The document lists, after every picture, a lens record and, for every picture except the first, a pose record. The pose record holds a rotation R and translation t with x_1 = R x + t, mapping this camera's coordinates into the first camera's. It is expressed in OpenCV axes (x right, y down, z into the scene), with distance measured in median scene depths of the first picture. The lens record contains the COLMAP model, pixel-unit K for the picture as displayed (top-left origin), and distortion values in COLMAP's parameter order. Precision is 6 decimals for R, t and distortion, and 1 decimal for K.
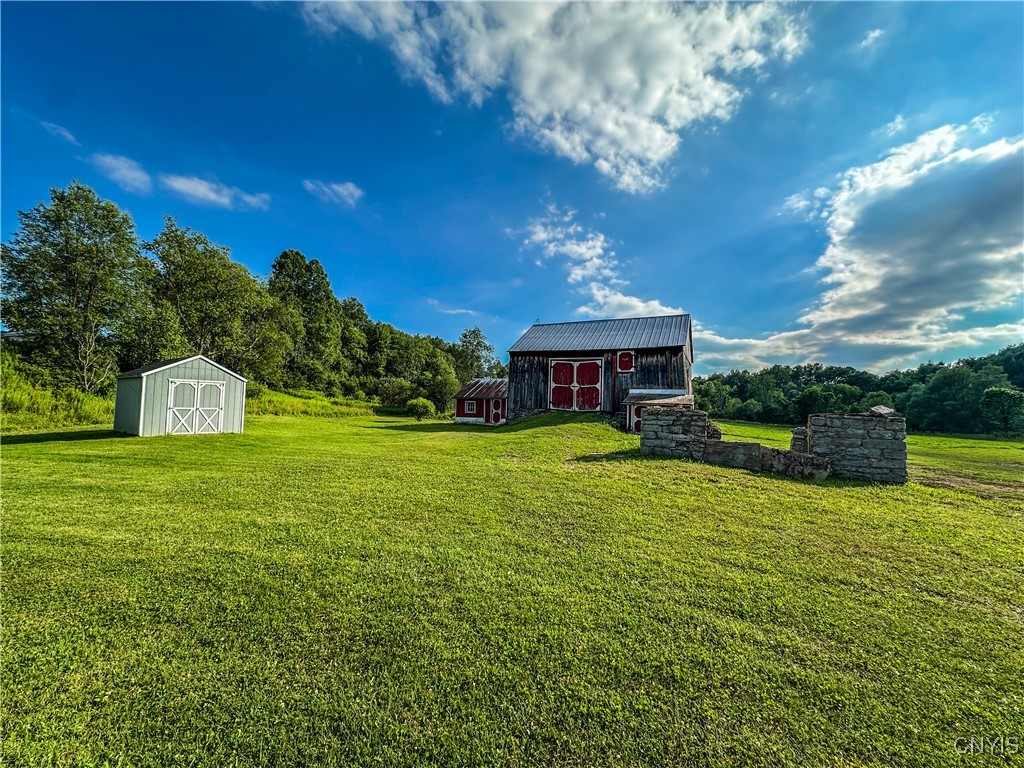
lens RADIAL K [[419.9, 0, 547.5], [0, 419.9, 381.7], [0, 0, 1]] dist [-0.000160, 0.000046]
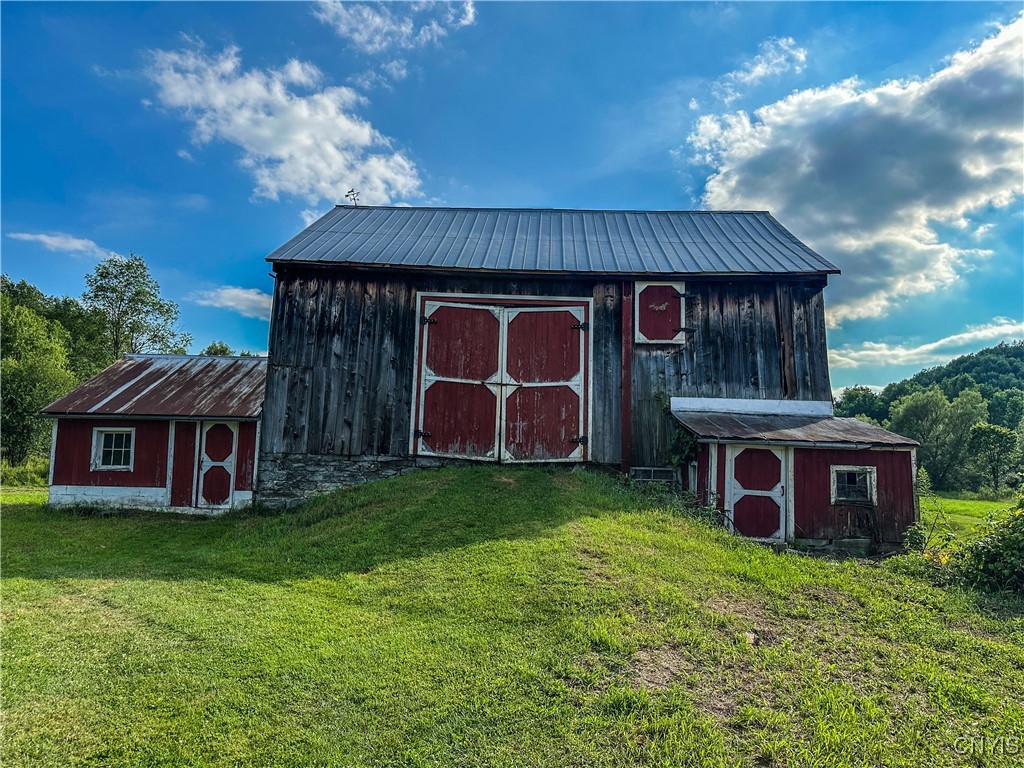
lens RADIAL K [[649.9, 0, 503.9], [0, 649.9, 381.3], [0, 0, 1]] dist [0.019506, -0.004484]
pose [[0.933941, 0.039805, 0.355204, -0.102855], [-0.024854, 0.998606, -0.046557, 0.030673], [-0.356562, 0.034653, 0.933629, 0.526795]]
